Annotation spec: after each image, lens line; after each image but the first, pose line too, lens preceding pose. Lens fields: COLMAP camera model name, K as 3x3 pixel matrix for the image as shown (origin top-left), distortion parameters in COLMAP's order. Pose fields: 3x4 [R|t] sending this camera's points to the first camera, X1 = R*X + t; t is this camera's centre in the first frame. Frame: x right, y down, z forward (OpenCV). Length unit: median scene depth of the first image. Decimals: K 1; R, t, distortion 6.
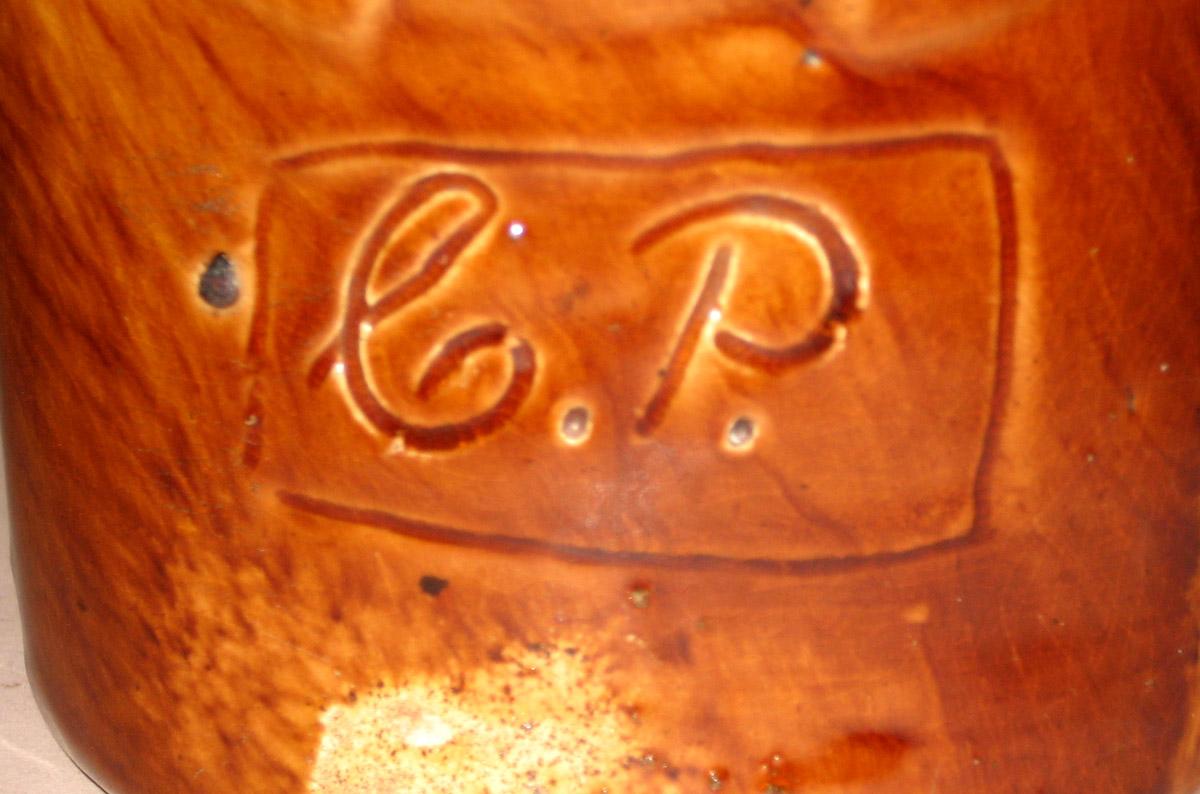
lens RADIAL K [[2330.4, 0, 600.3], [0, 2330.4, 397.9], [0, 0, 1]] dist [-0.006016, 0.000000]
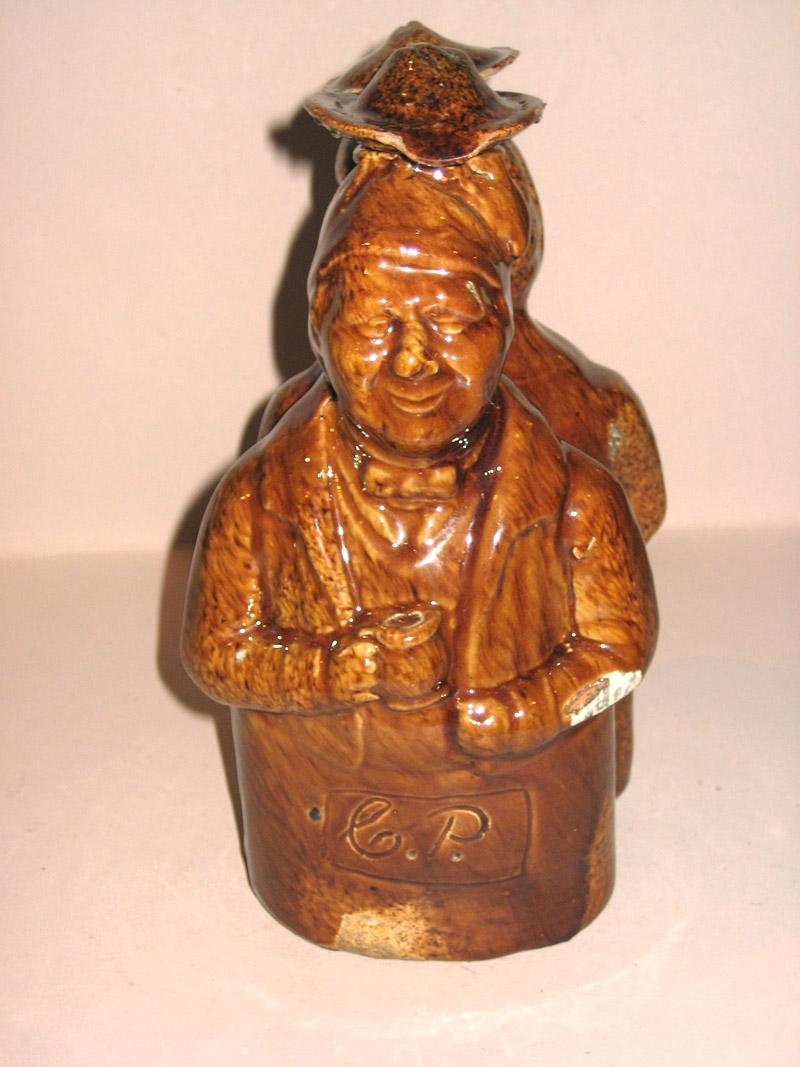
lens RADIAL K [[1876.8, 0, 399.0], [0, 1876.8, 531.5], [0, 0, 1]] dist [0.074028, 0.000000]
pose [[0.999877, 0.001136, -0.015644, 0.014227], [0.002722, 0.969688, 0.244331, -1.193946], [0.015448, -0.244344, 0.969566, -1.742942]]
